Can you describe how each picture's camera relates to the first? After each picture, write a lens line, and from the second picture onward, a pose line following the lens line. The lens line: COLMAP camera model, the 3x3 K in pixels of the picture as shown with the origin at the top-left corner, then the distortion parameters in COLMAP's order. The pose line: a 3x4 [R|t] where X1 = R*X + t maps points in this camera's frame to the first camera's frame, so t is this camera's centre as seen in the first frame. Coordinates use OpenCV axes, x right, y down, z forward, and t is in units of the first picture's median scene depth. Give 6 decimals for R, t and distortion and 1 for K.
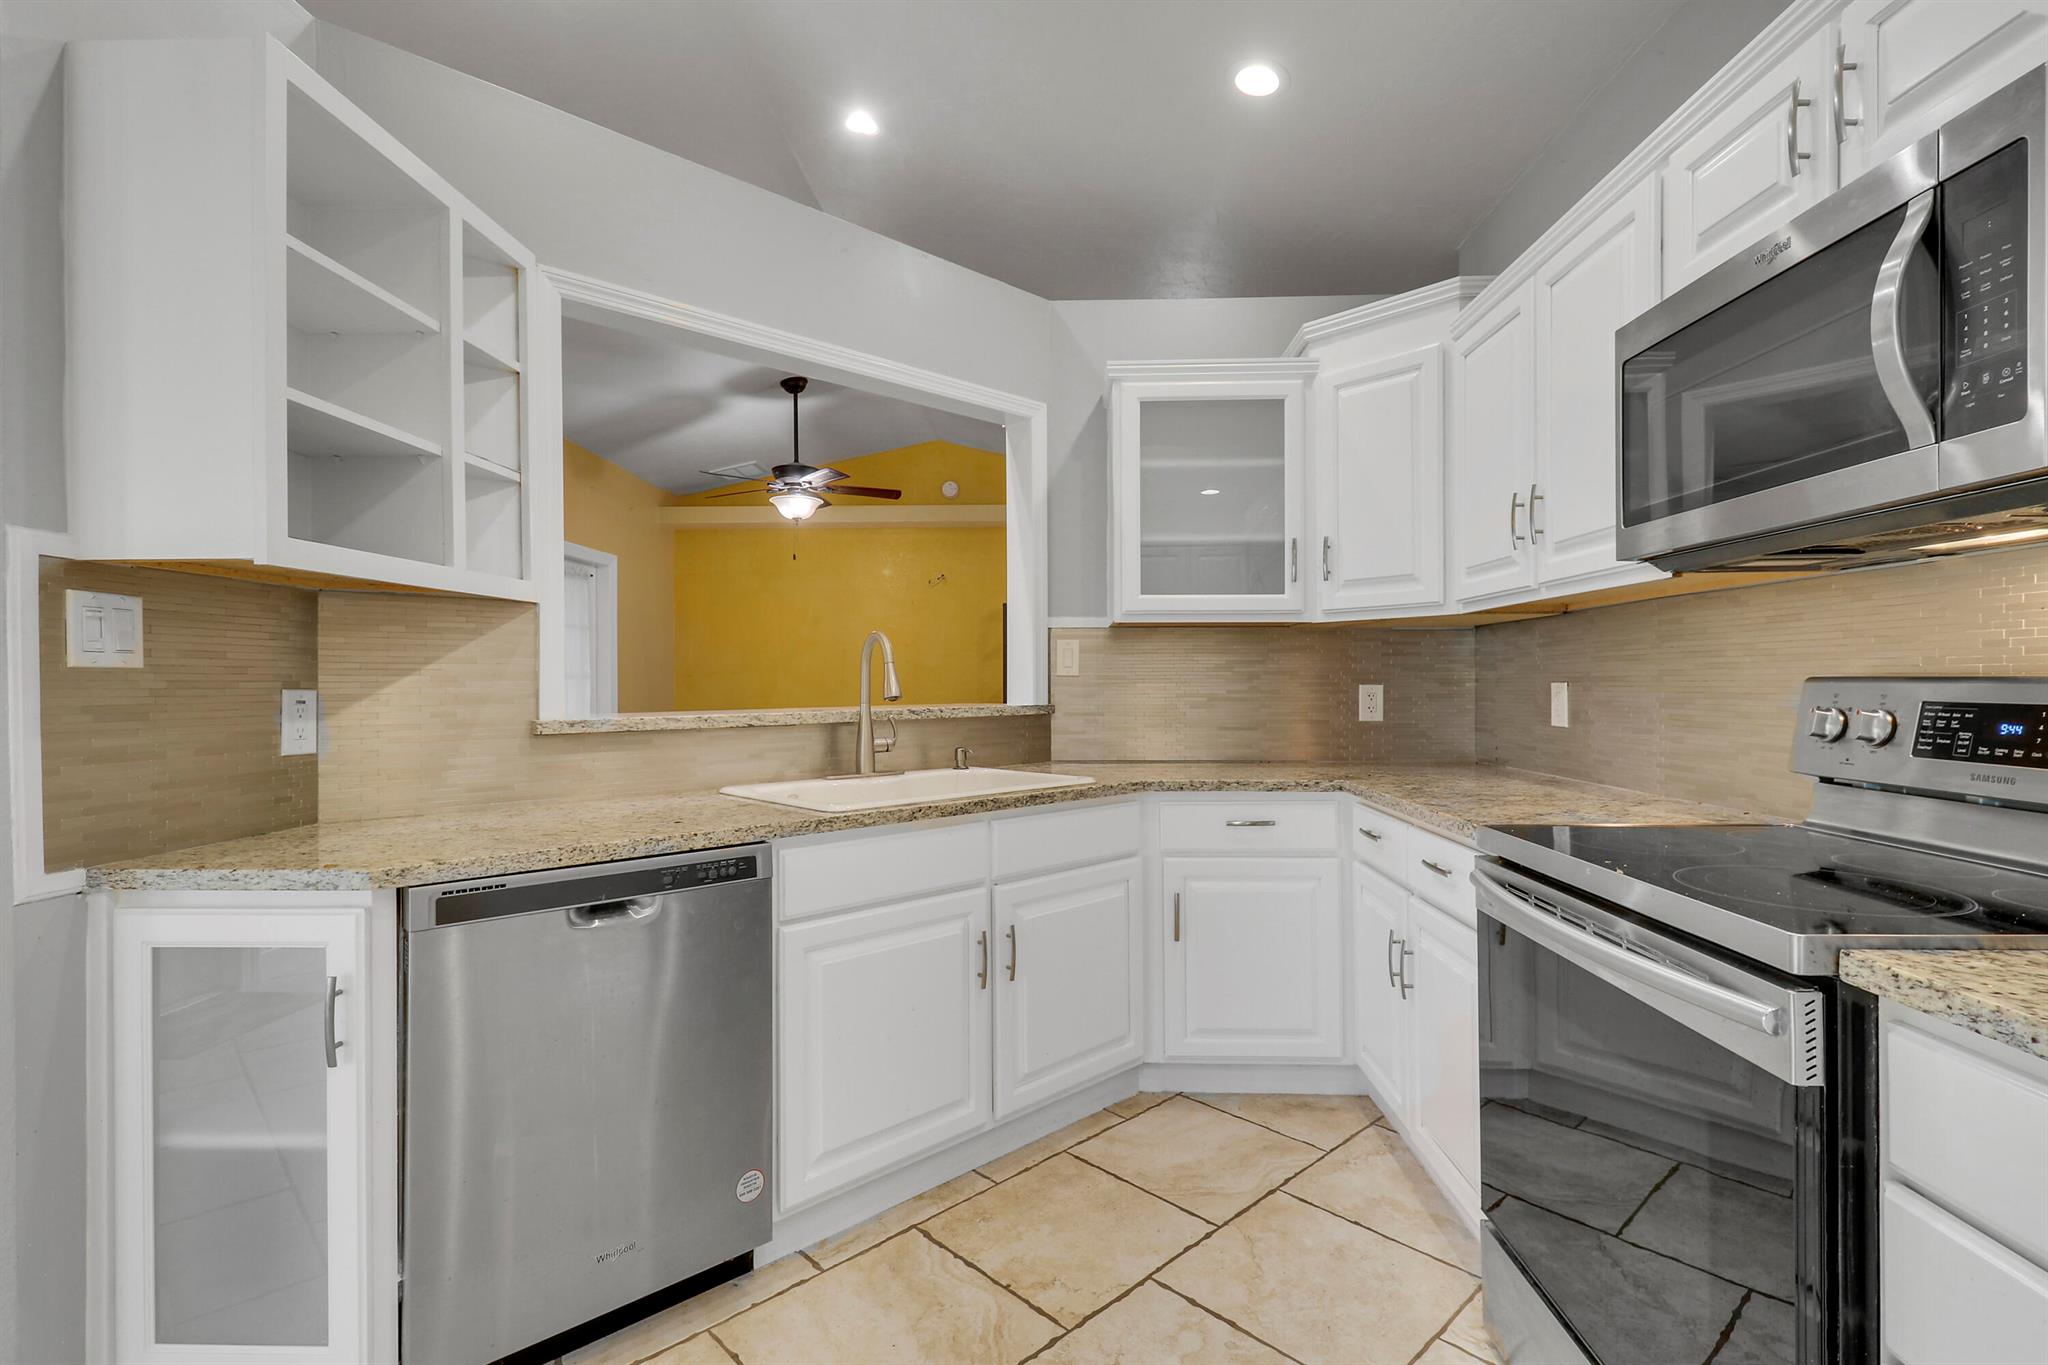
lens RADIAL K [[942.3, 0, 1023.2], [0, 942.3, 692.6], [0, 0, 1]] dist [0.005630, -0.000683]
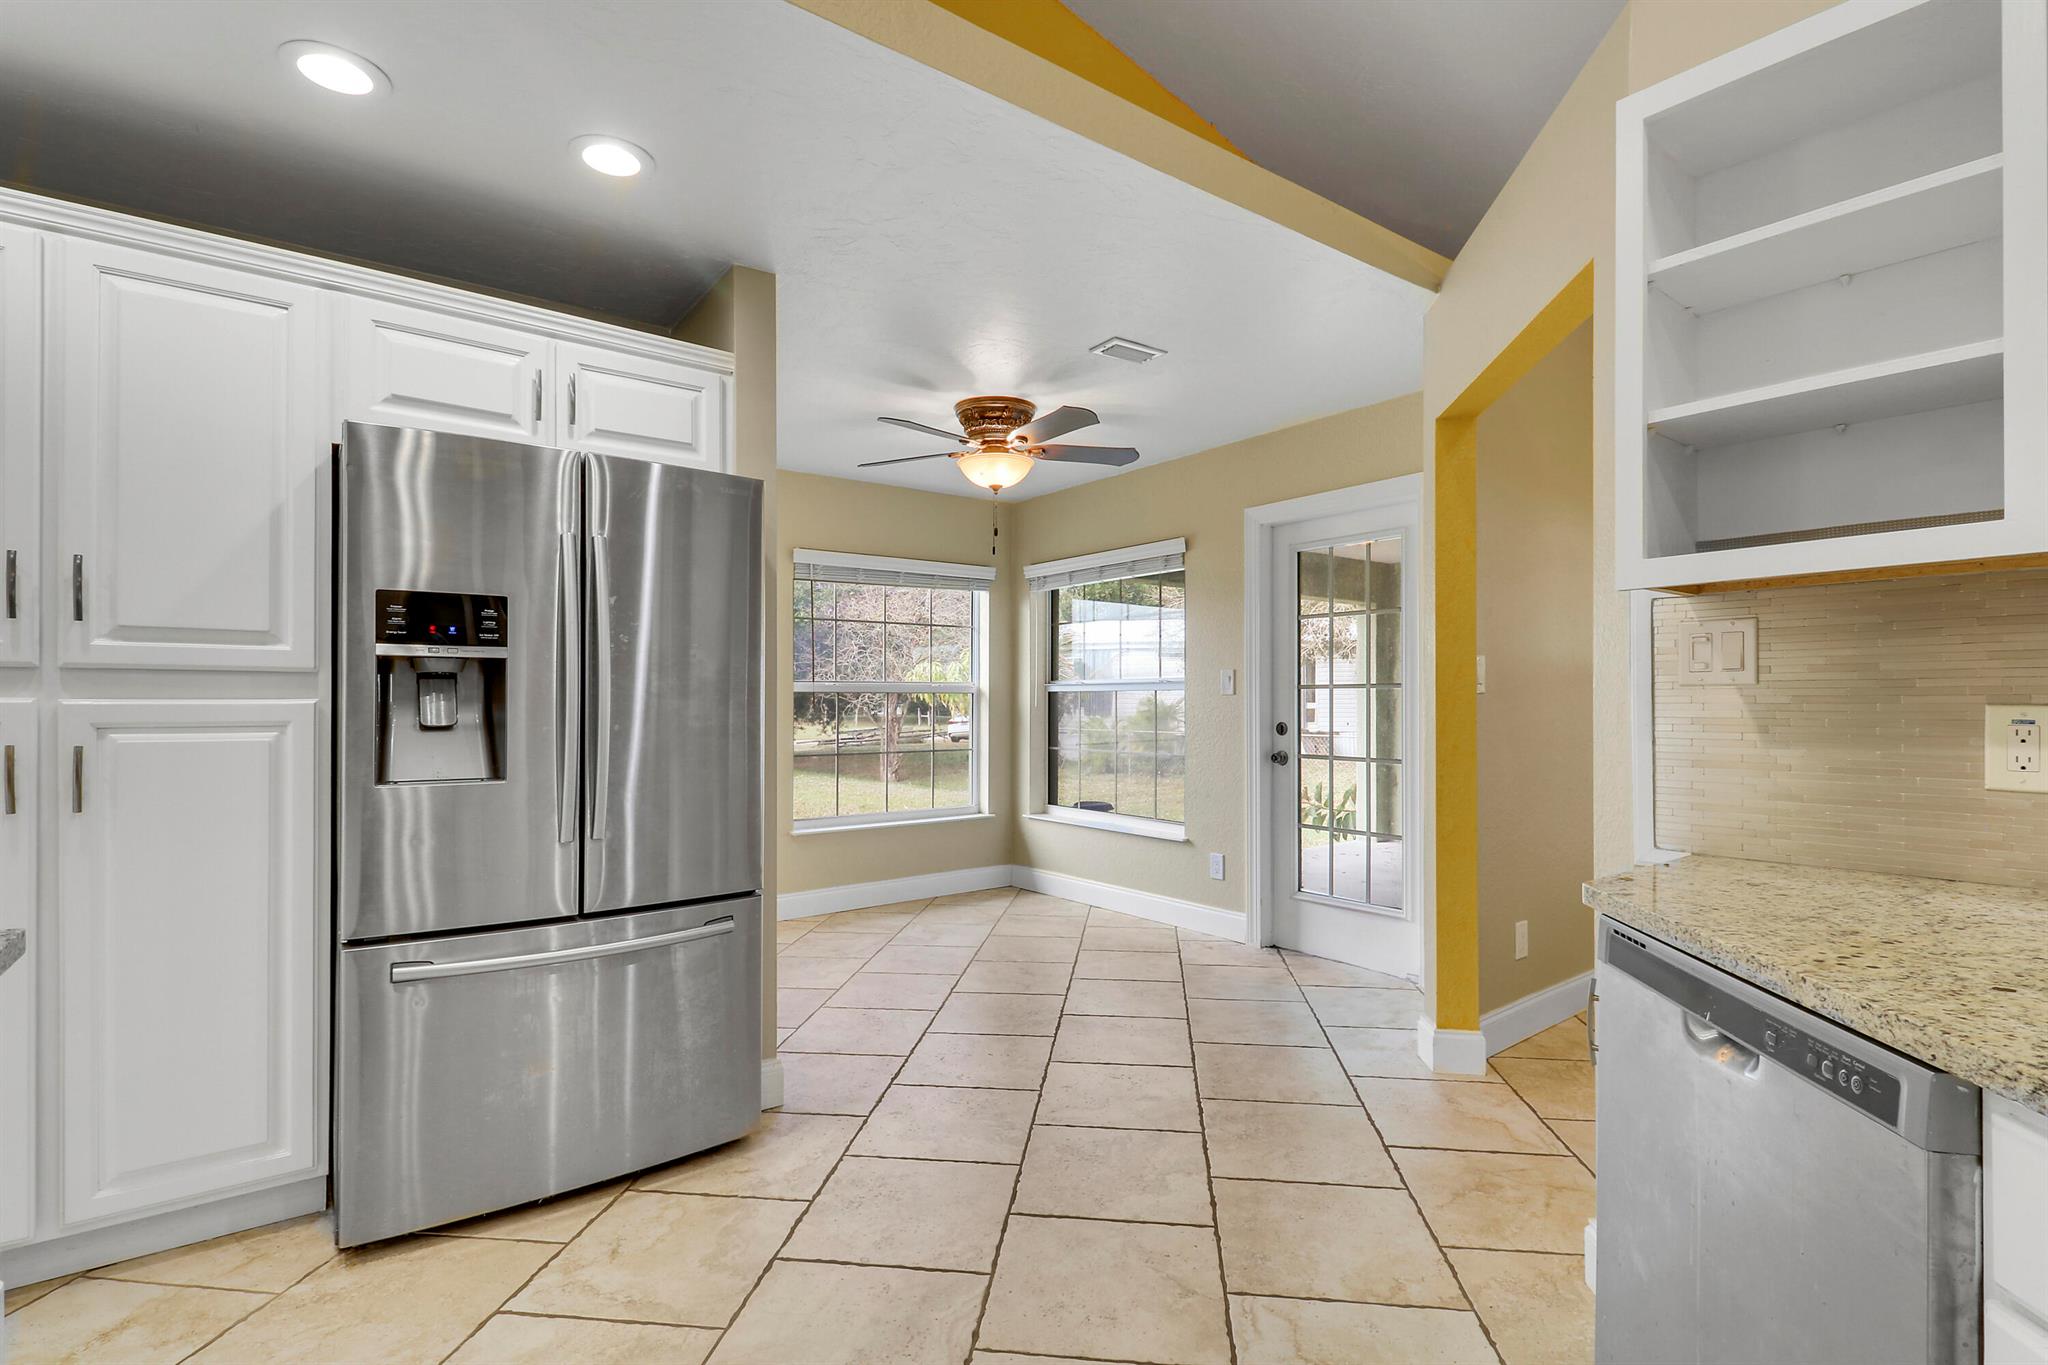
lens RADIAL K [[979.8, 0, 1018.7], [0, 979.8, 705.2], [0, 0, 1]] dist [0.000361, -0.000040]
pose [[-0.775840, 0.007866, -0.630881, 0.288022], [-0.001087, 0.999904, 0.013804, -0.011306], [0.630929, 0.011395, -0.775757, 0.933869]]
